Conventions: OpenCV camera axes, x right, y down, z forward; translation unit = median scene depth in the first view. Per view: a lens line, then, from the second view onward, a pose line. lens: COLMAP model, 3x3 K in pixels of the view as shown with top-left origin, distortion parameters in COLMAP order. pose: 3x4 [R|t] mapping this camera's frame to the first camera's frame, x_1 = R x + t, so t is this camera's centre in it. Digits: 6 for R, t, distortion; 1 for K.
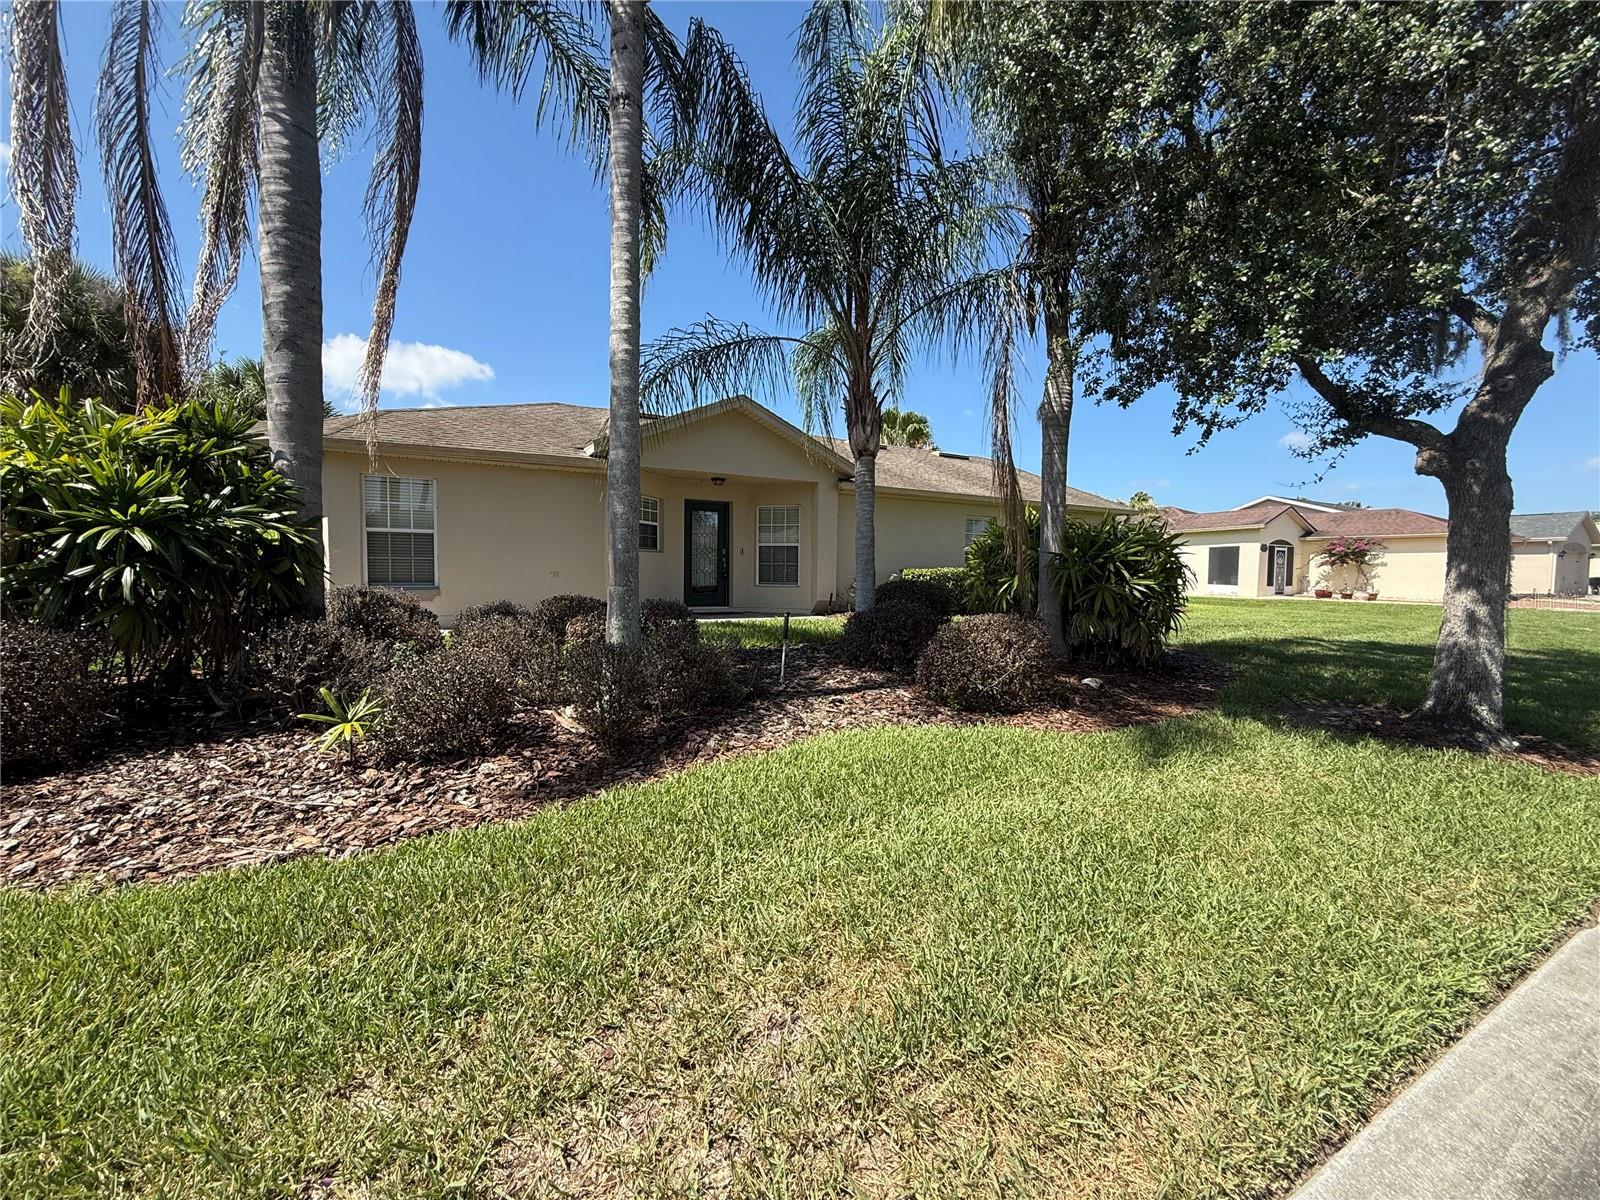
lens RADIAL K [[639.2, 0, 796.0], [0, 639.2, 603.5], [0, 0, 1]] dist [-0.000143, 0.000026]
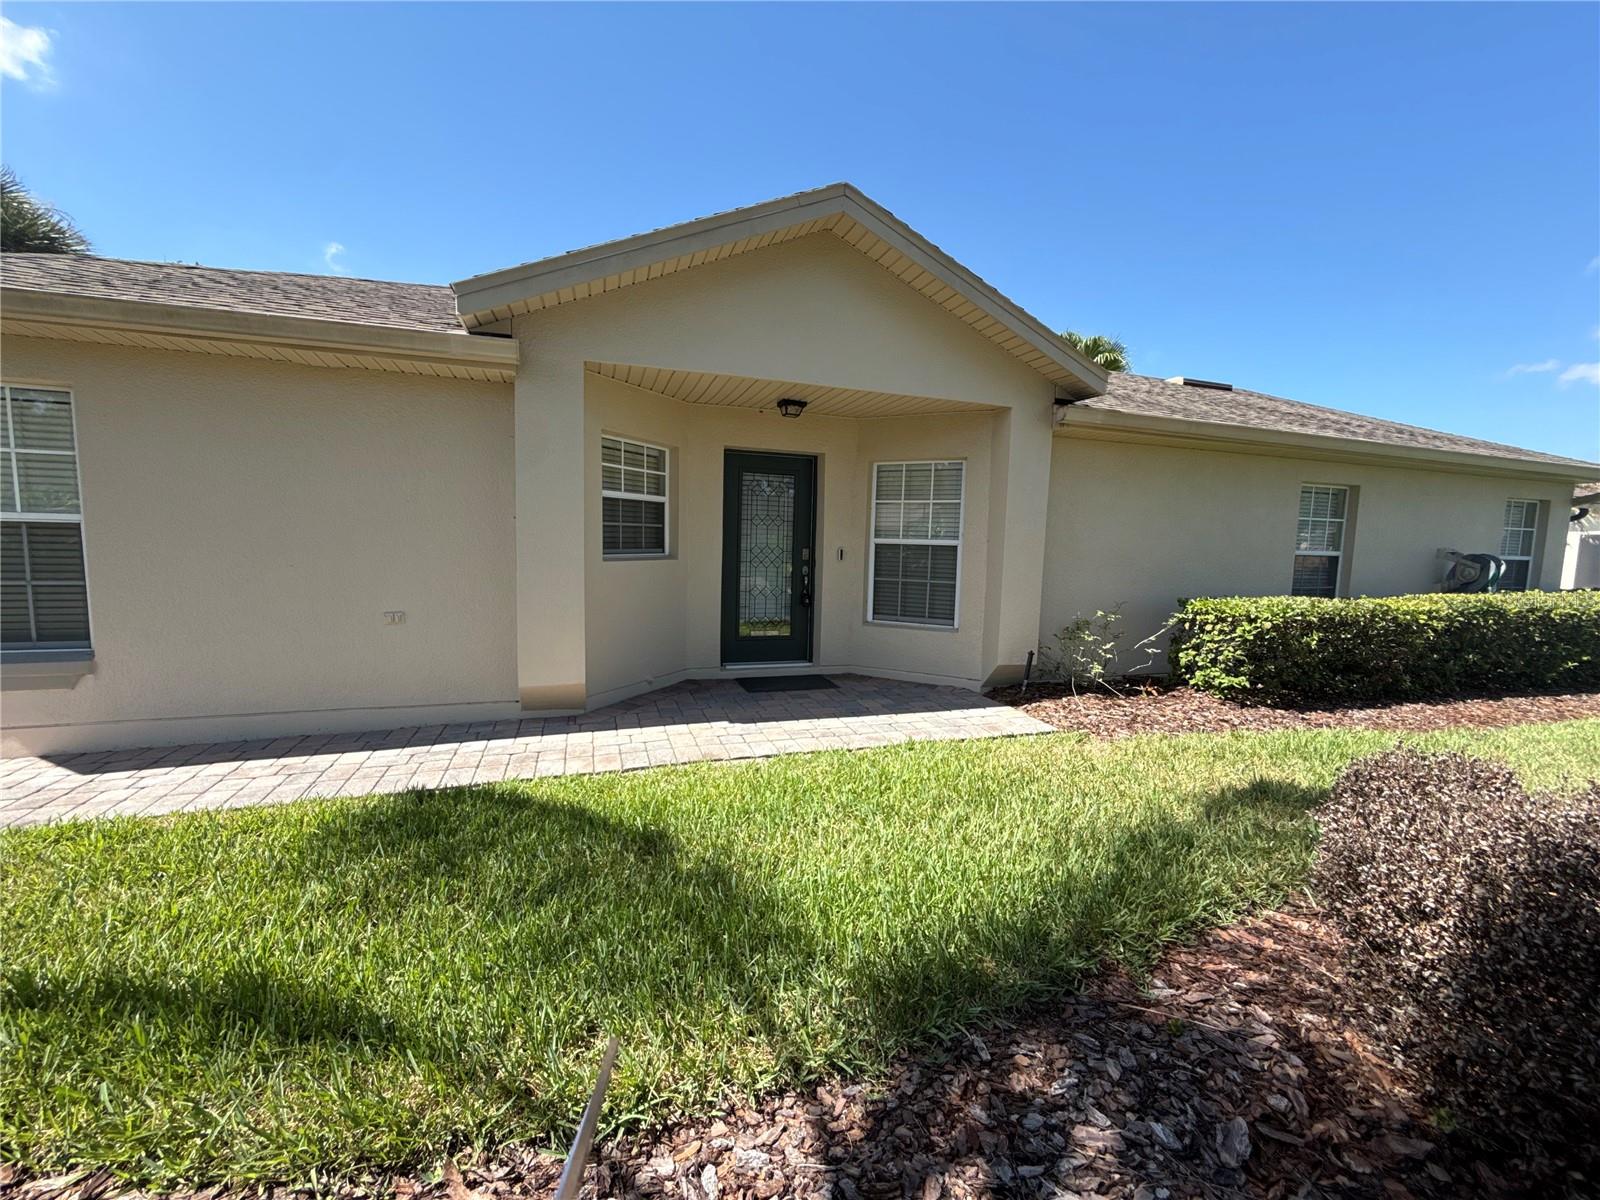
lens RADIAL K [[639.2, 0, 796.0], [0, 639.2, 603.5], [0, 0, 1]] dist [-0.000143, 0.000026]
pose [[0.983042, 0.033008, -0.180386, -0.045241], [-0.025033, 0.998613, 0.046311, -0.109452], [0.181664, -0.041010, 0.982505, 0.839481]]
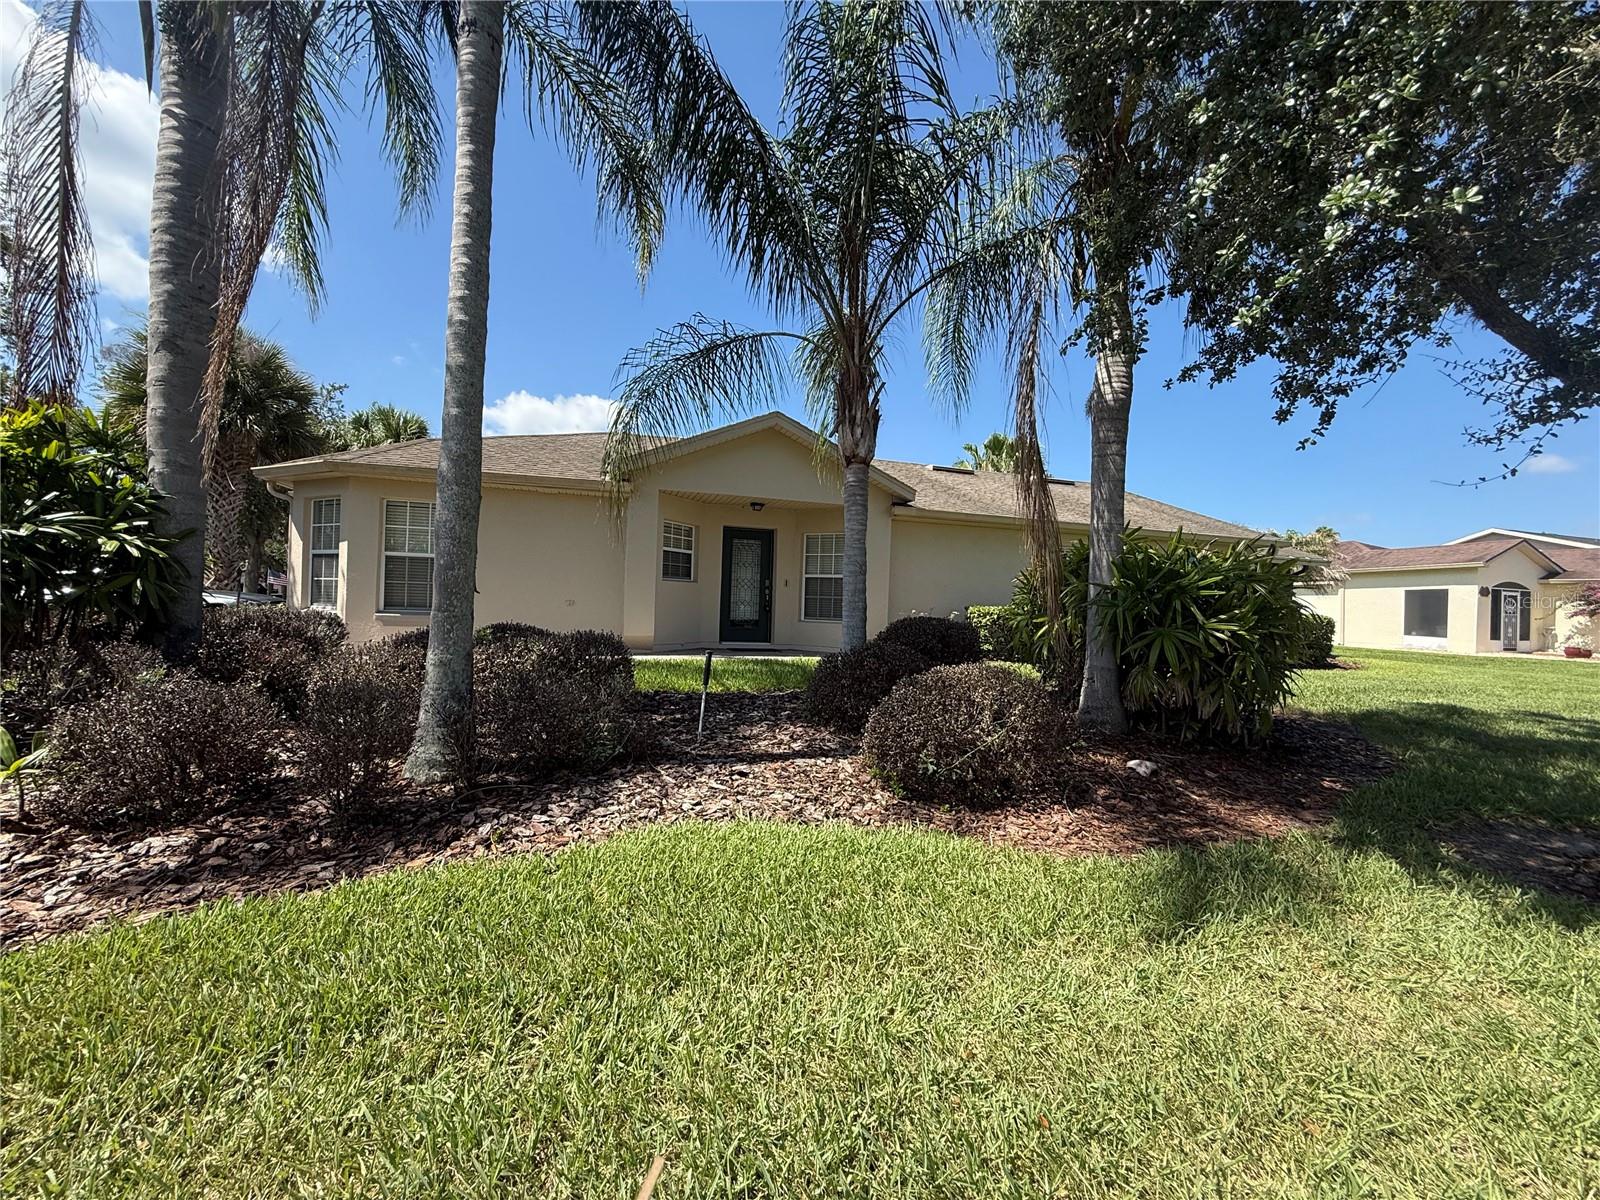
lens RADIAL K [[640.3, 0, 793.1], [0, 640.3, 602.3], [0, 0, 1]] dist [0.007315, -0.004335]
pose [[0.979374, 0.020630, -0.201001, 0.185507], [-0.032476, 0.997913, -0.055819, -0.004824], [0.199430, 0.061195, 0.977999, 0.179104]]
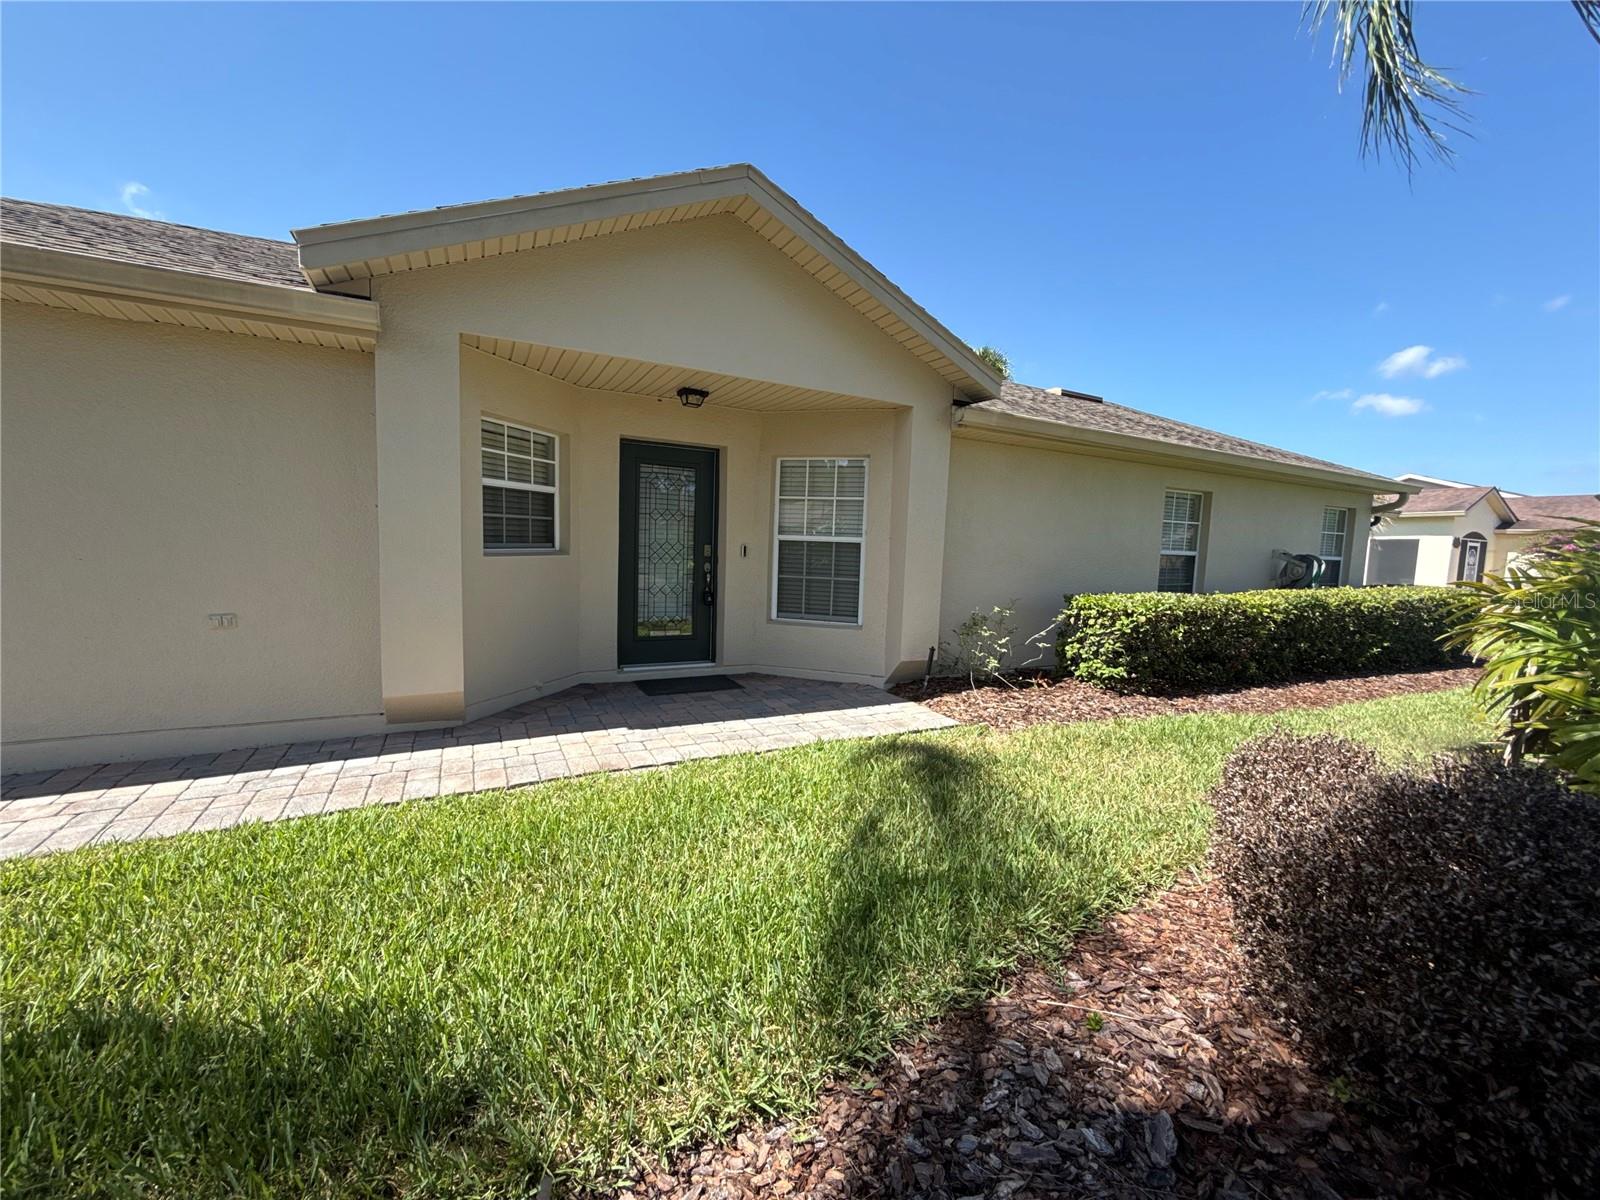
lens RADIAL K [[639.2, 0, 796.0], [0, 639.2, 603.5], [0, 0, 1]] dist [-0.000143, 0.000026]
pose [[0.999381, 0.026749, -0.022865, -0.054121], [-0.025716, 0.998685, 0.044341, -0.107296], [0.024021, -0.043725, 0.998755, 0.859816]]
